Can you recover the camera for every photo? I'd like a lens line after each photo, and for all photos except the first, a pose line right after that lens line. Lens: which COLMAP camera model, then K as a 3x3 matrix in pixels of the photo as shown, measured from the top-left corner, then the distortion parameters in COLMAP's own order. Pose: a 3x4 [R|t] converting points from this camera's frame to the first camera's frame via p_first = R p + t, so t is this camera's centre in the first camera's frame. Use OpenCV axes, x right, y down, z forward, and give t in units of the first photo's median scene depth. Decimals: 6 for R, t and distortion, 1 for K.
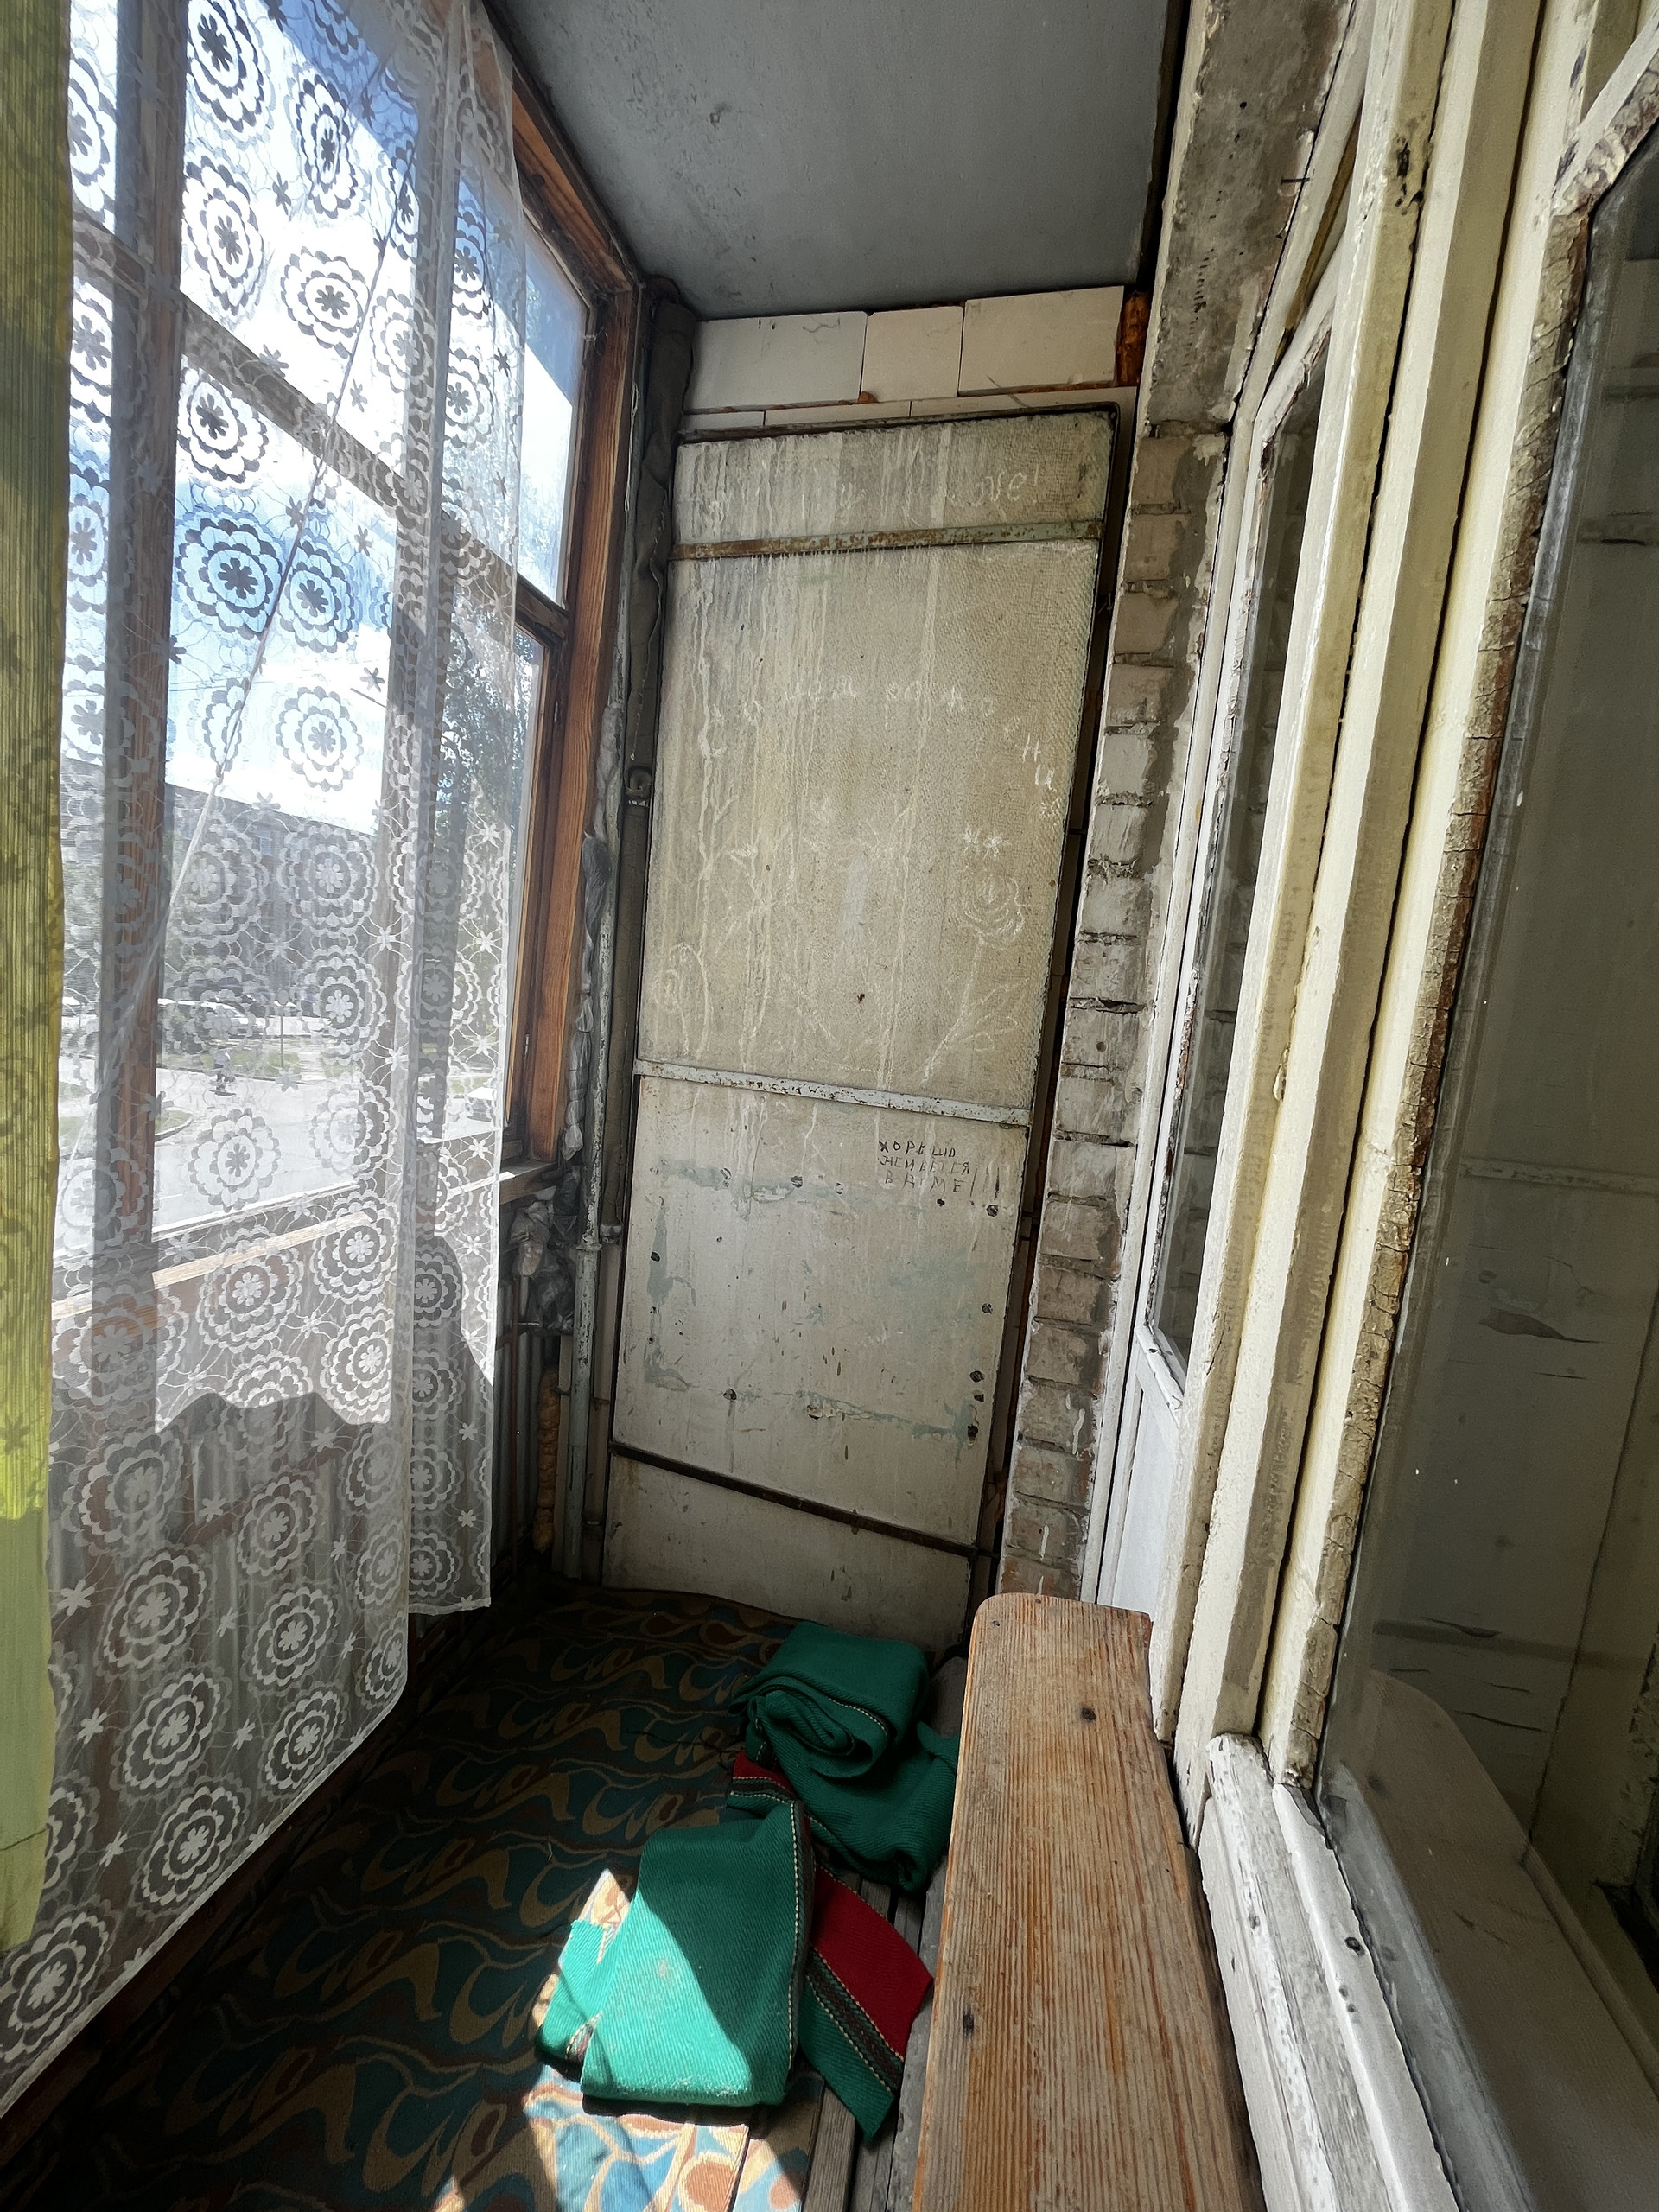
lens RADIAL K [[886.1, 0, 824.9], [0, 886.1, 1097.2], [0, 0, 1]] dist [-0.004651, 0.000403]
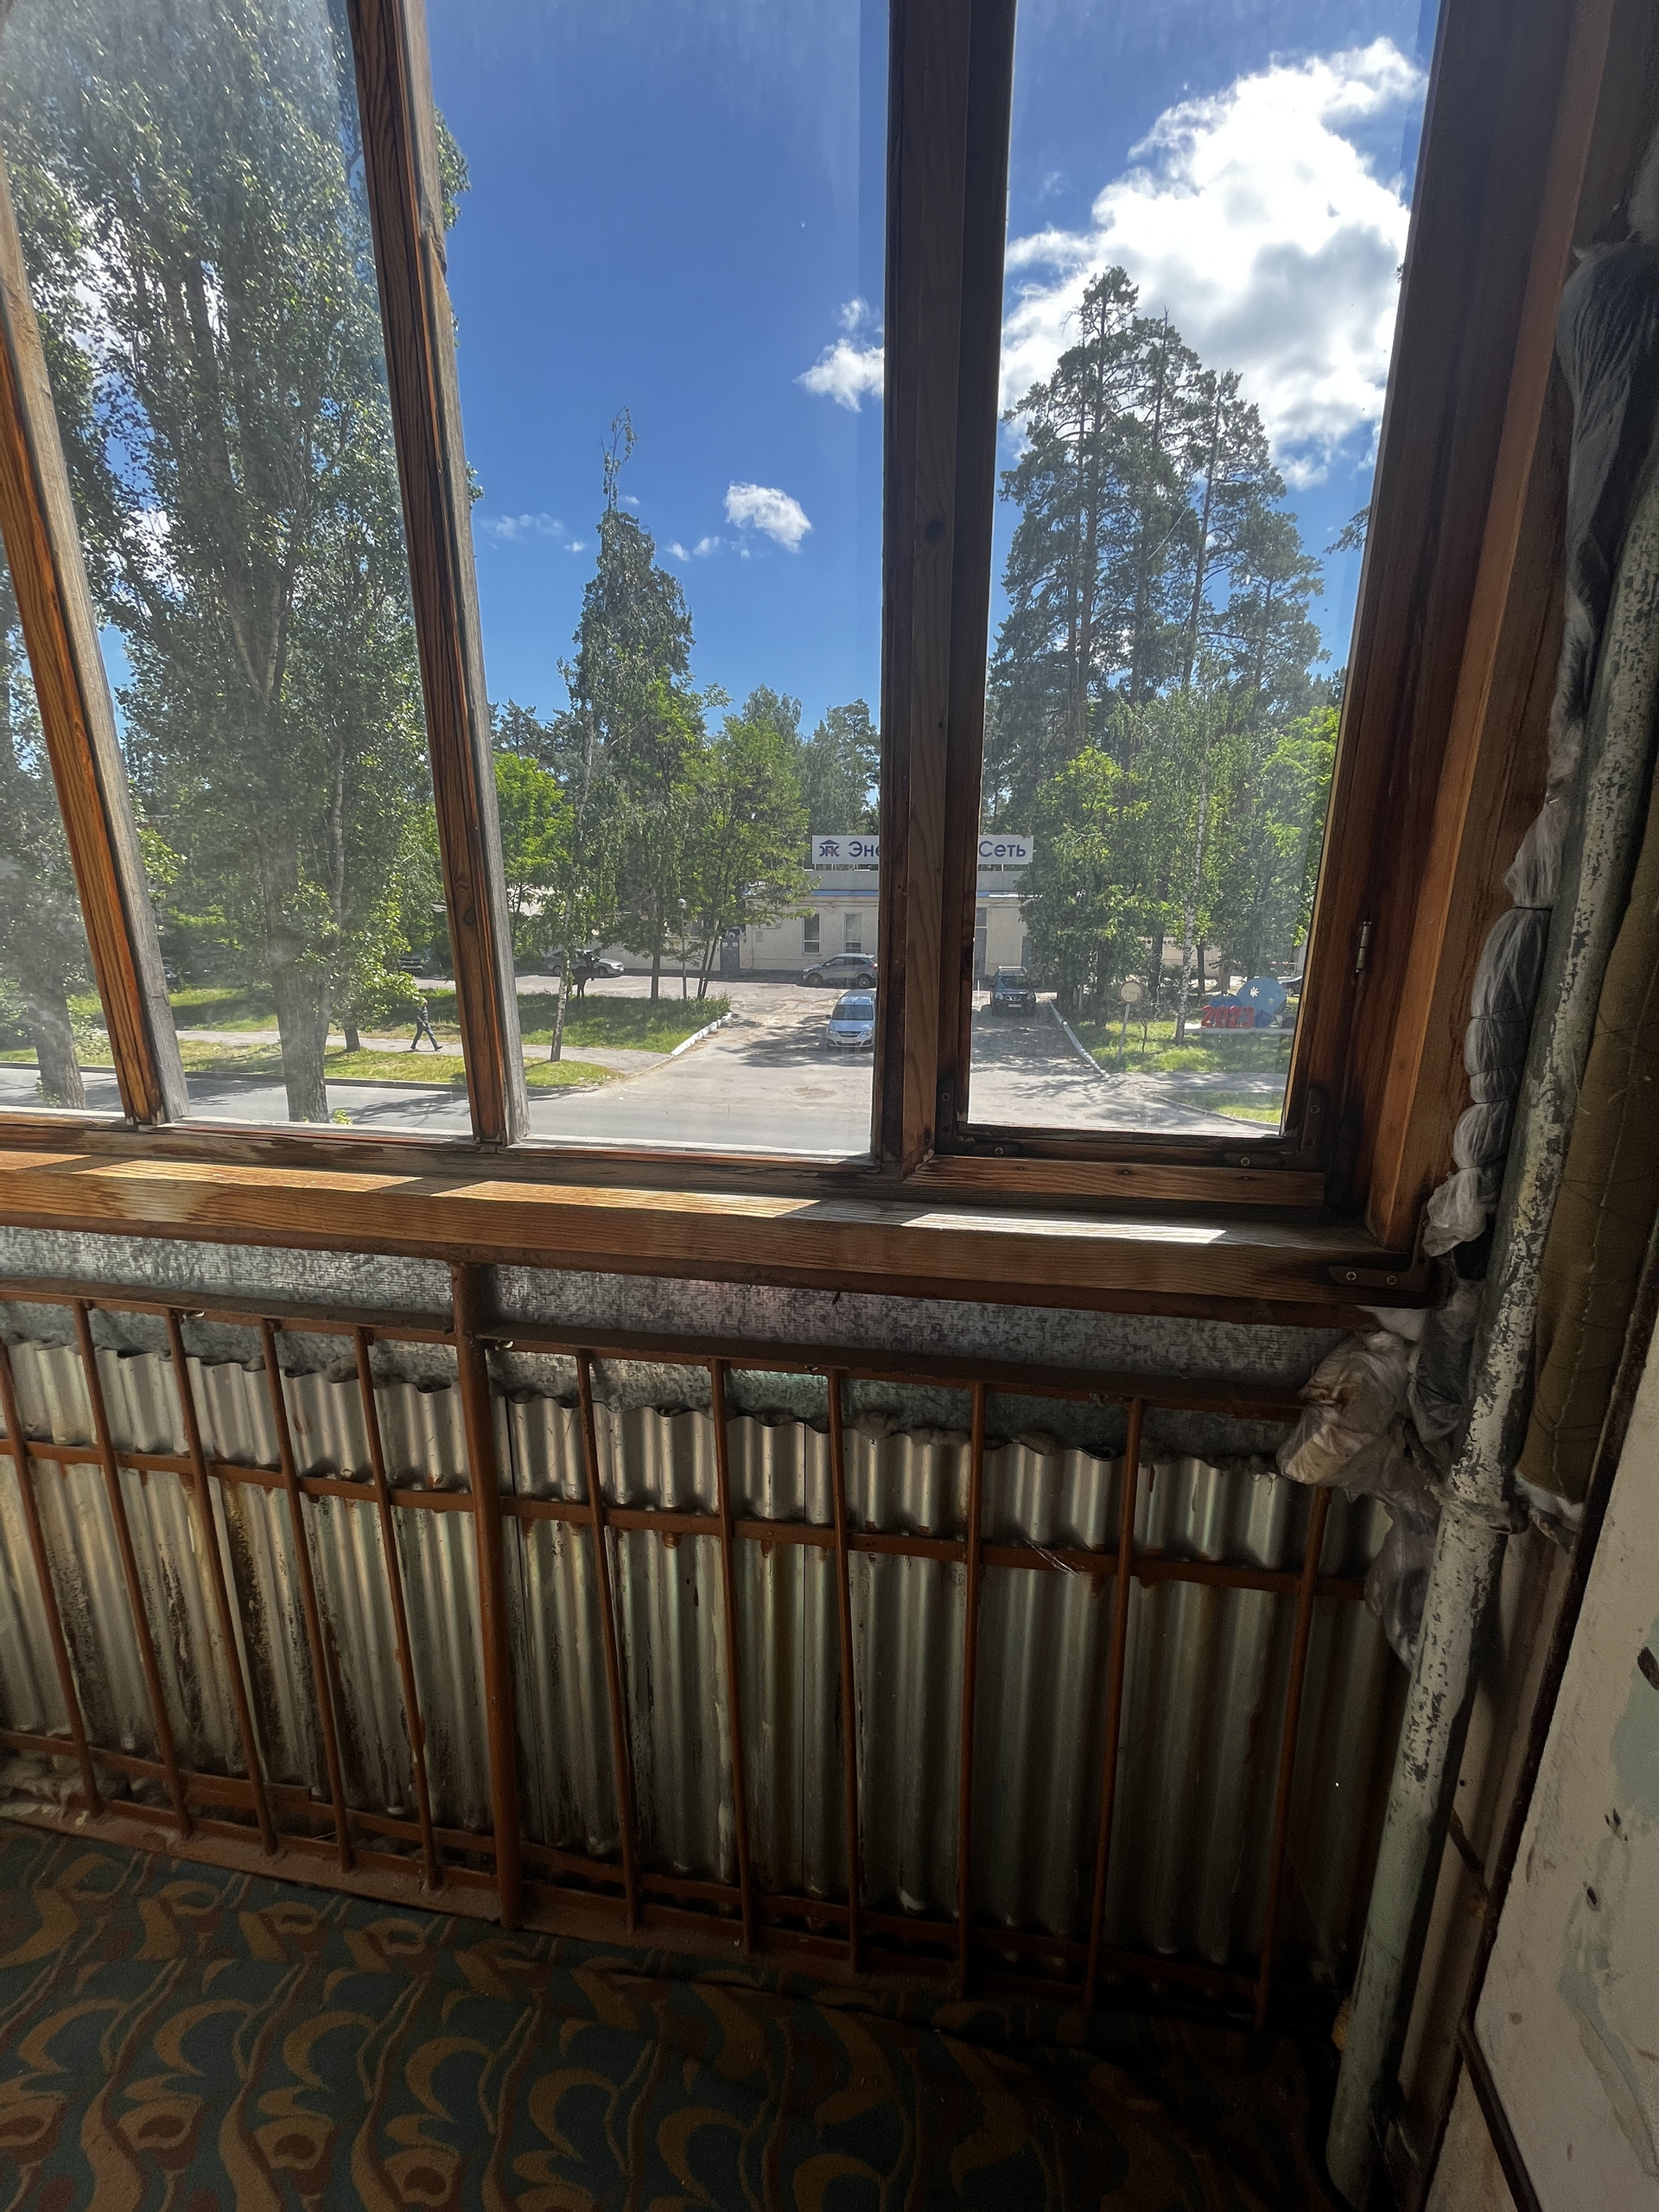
lens RADIAL K [[886.1, 0, 830.9], [0, 886.1, 1109.4], [0, 0, 1]] dist [-0.004651, 0.000403]
pose [[0.074259, 0.141561, -0.987140, 0.055425], [-0.124529, 0.983442, 0.131663, -0.009034], [0.989433, 0.113150, 0.090658, 0.711926]]
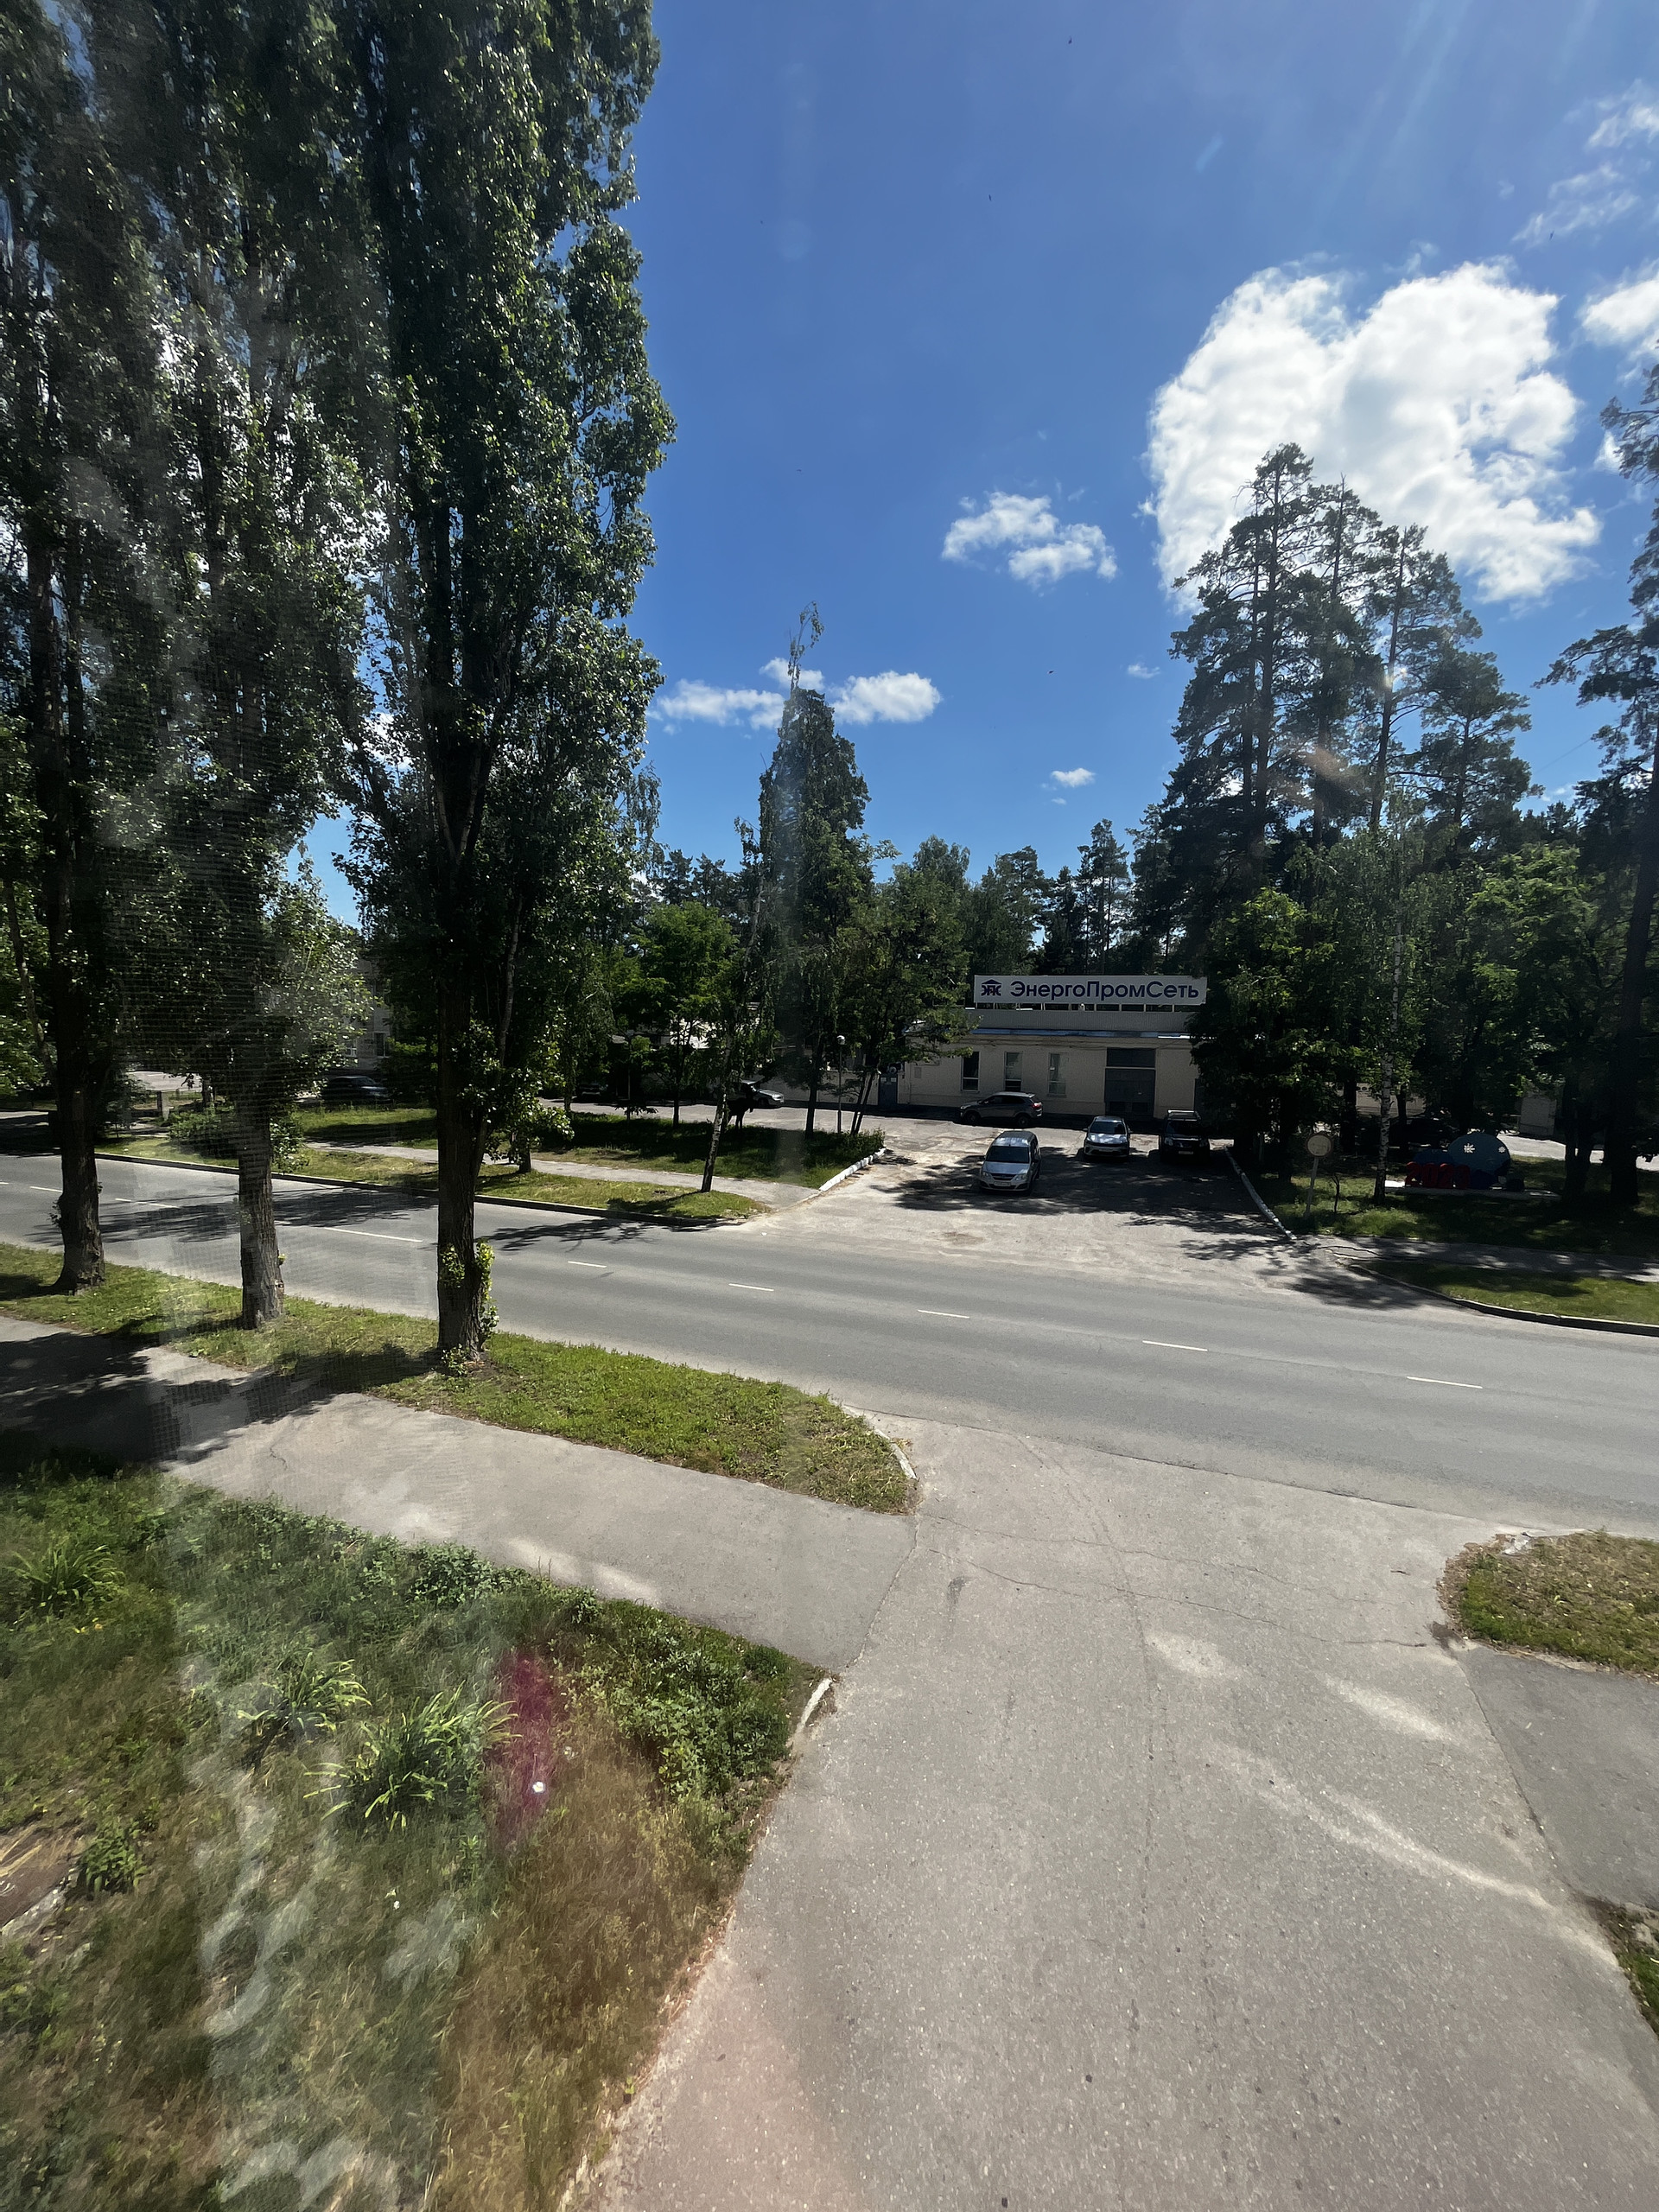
lens RADIAL K [[886.1, 0, 833.2], [0, 886.1, 1109.1], [0, 0, 1]] dist [-0.004651, 0.000403]
pose [[-0.105624, -0.005688, -0.994390, -0.324153], [-0.154820, 0.987884, 0.010794, -0.155695], [0.982280, 0.155091, -0.105225, 0.874526]]
